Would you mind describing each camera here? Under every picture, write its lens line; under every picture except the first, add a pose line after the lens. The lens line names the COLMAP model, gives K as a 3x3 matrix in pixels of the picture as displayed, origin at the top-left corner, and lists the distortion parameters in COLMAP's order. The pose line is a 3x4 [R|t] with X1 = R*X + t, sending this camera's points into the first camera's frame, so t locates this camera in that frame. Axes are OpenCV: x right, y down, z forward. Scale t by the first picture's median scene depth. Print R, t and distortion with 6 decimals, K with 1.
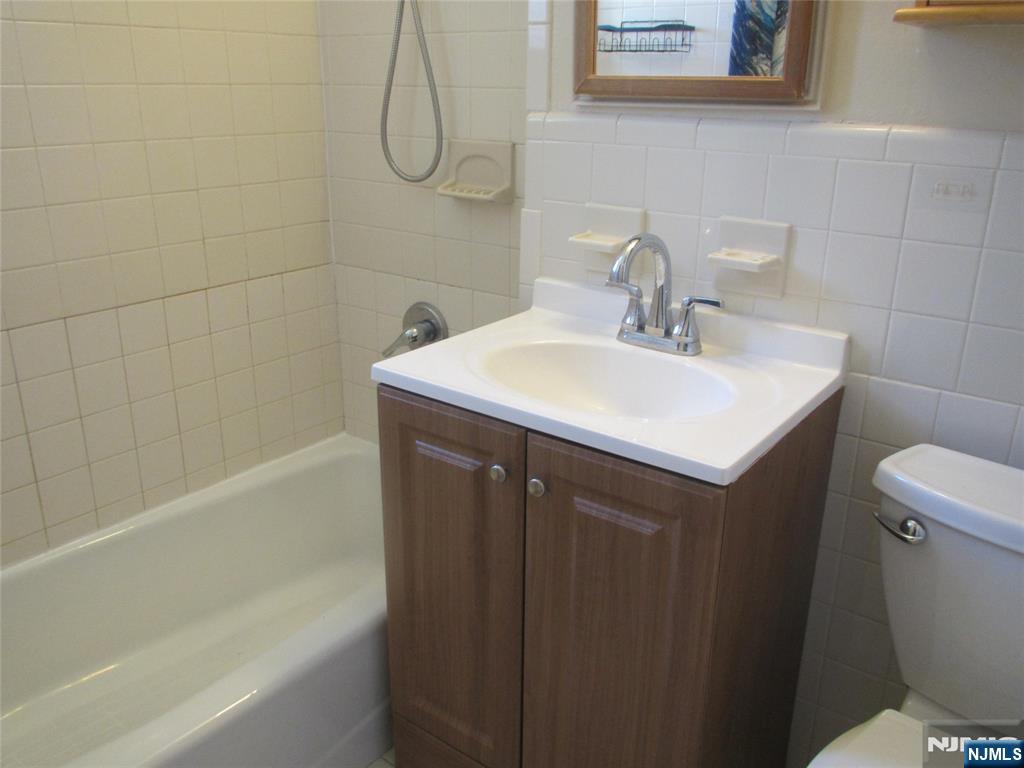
lens RADIAL K [[862.7, 0, 510.8], [0, 862.7, 378.7], [0, 0, 1]] dist [-0.016279, -0.008320]
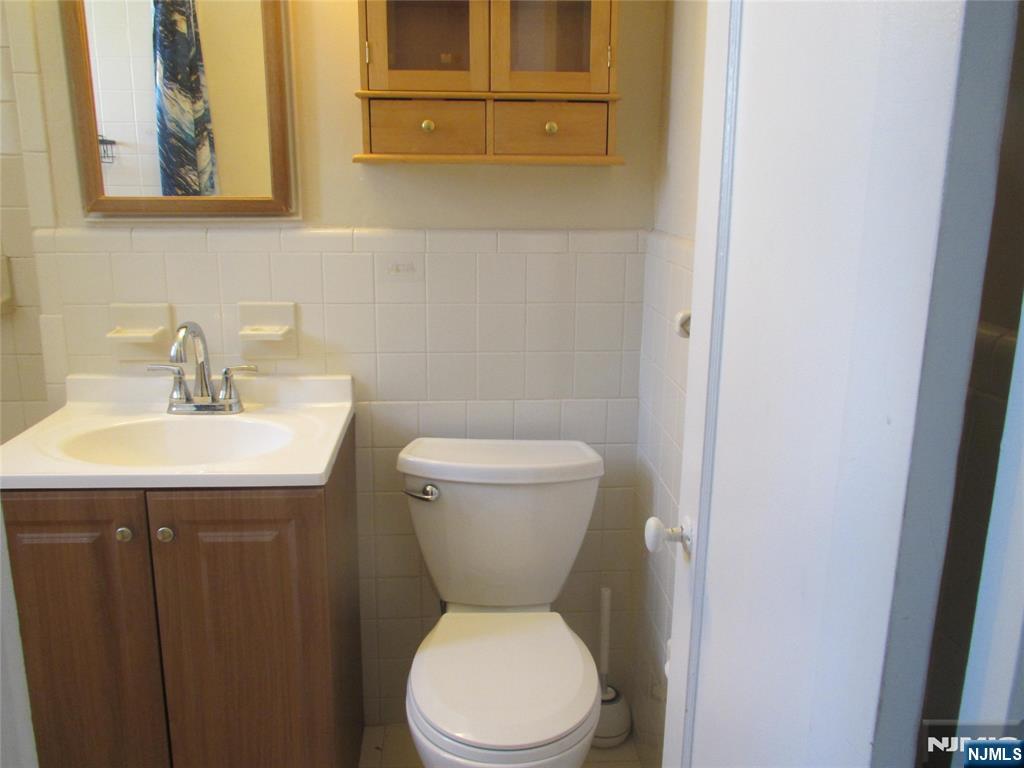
lens RADIAL K [[862.7, 0, 511.1], [0, 862.7, 383.8], [0, 0, 1]] dist [-0.016279, -0.008320]
pose [[0.756527, -0.158620, 0.634434, -0.297601], [0.215084, 0.976518, -0.012328, 0.034615], [-0.617580, 0.145784, 0.772879, -0.235078]]
